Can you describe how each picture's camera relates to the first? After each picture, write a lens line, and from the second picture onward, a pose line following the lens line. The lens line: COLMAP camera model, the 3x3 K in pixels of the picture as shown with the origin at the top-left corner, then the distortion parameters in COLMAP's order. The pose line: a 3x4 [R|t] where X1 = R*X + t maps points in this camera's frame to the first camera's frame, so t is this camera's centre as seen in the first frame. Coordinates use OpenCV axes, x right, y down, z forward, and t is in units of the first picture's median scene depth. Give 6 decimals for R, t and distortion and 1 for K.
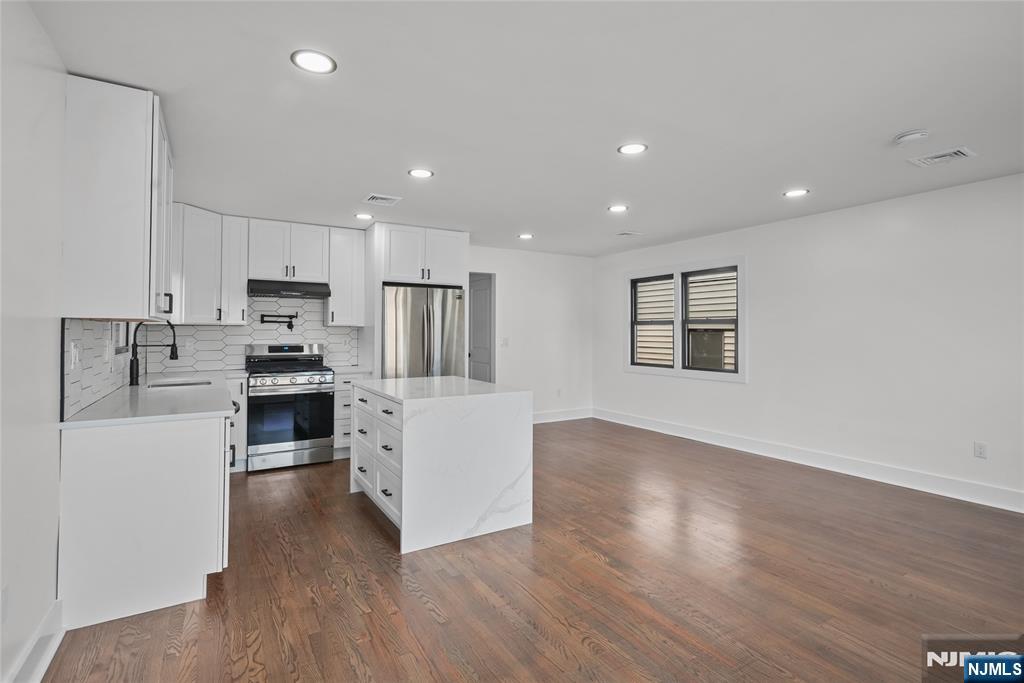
lens RADIAL K [[484.6, 0, 502.9], [0, 484.6, 324.3], [0, 0, 1]] dist [-0.001083, 0.001253]
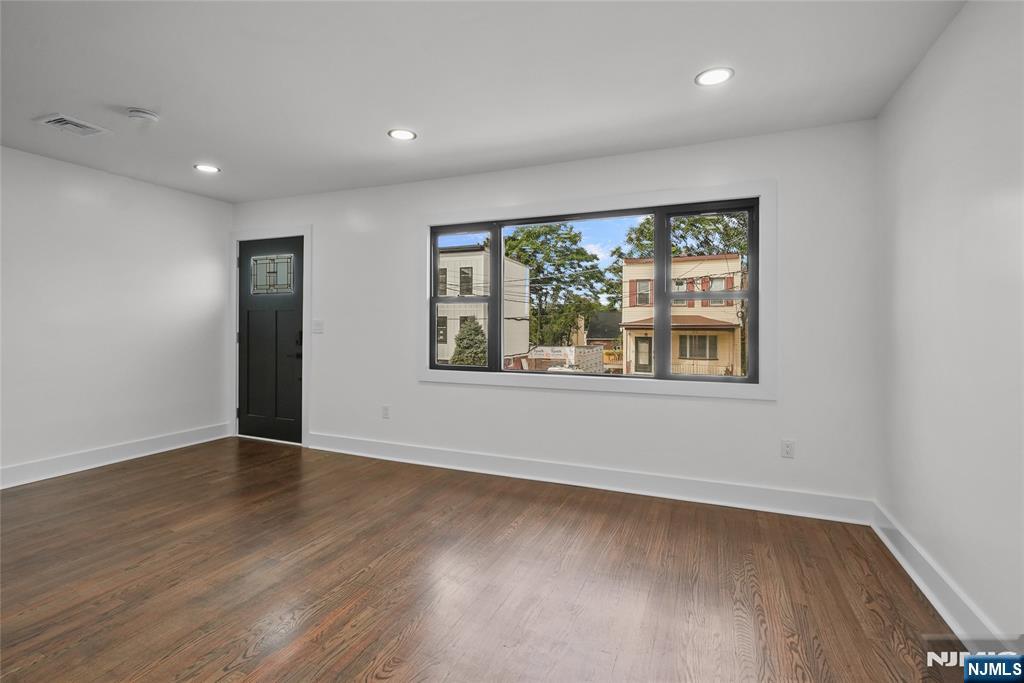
lens RADIAL K [[484.6, 0, 508.3], [0, 484.6, 323.4], [0, 0, 1]] dist [-0.001083, 0.001253]
pose [[-0.591386, -0.002758, 0.806384, -0.252464], [-0.020594, 0.999720, -0.011684, 0.028706], [-0.806126, -0.023516, -0.591277, 0.553225]]
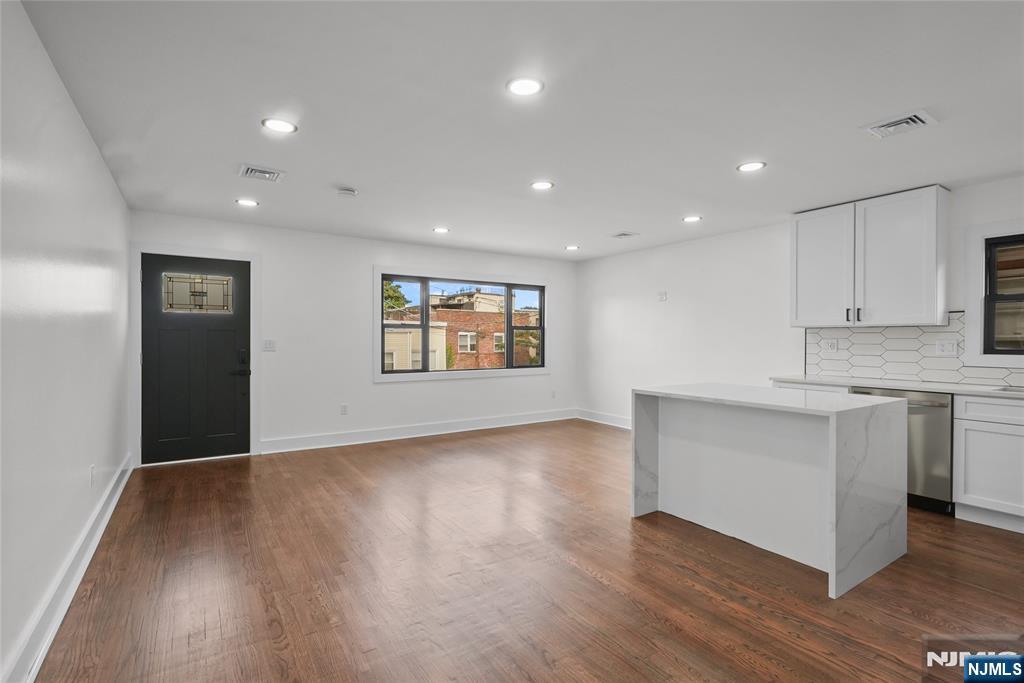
lens RADIAL K [[484.6, 0, 507.4], [0, 484.6, 345.5], [0, 0, 1]] dist [-0.001083, 0.001253]
pose [[-0.999294, -0.003147, -0.037443, 0.243440], [-0.002971, 0.999984, -0.004752, 0.035045], [0.037458, -0.004637, -0.999287, 1.369732]]
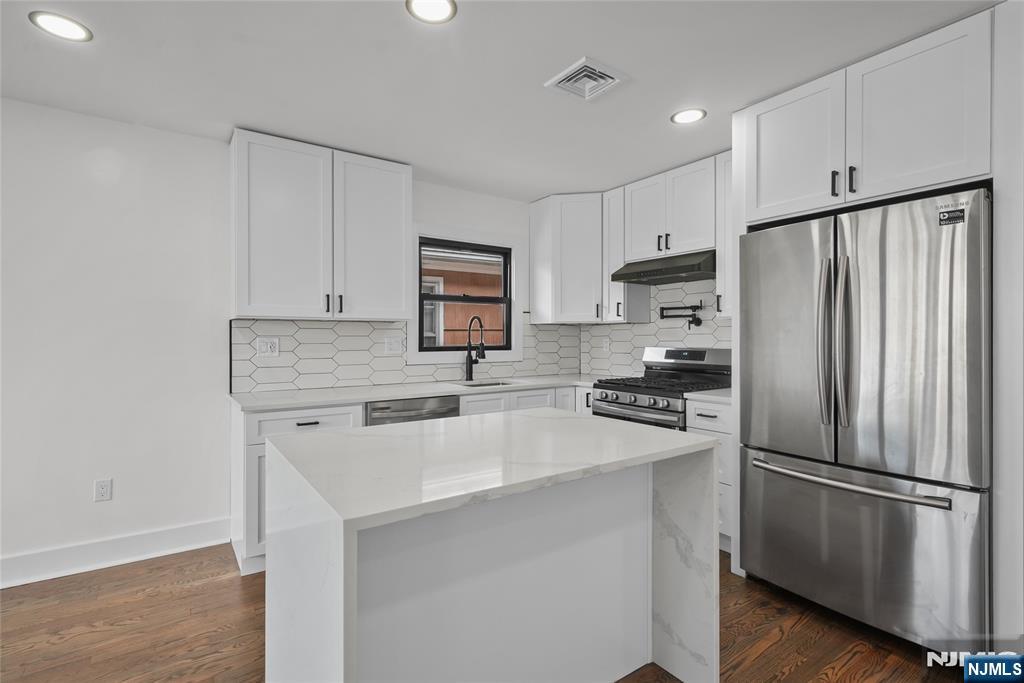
lens RADIAL K [[484.6, 0, 507.9], [0, 484.6, 338.0], [0, 0, 1]] dist [-0.001083, 0.001253]
pose [[0.068941, 0.000967, -0.997620, 0.238698], [0.016855, 0.999856, 0.002134, 0.022020], [0.997478, -0.016962, 0.068915, 0.733389]]
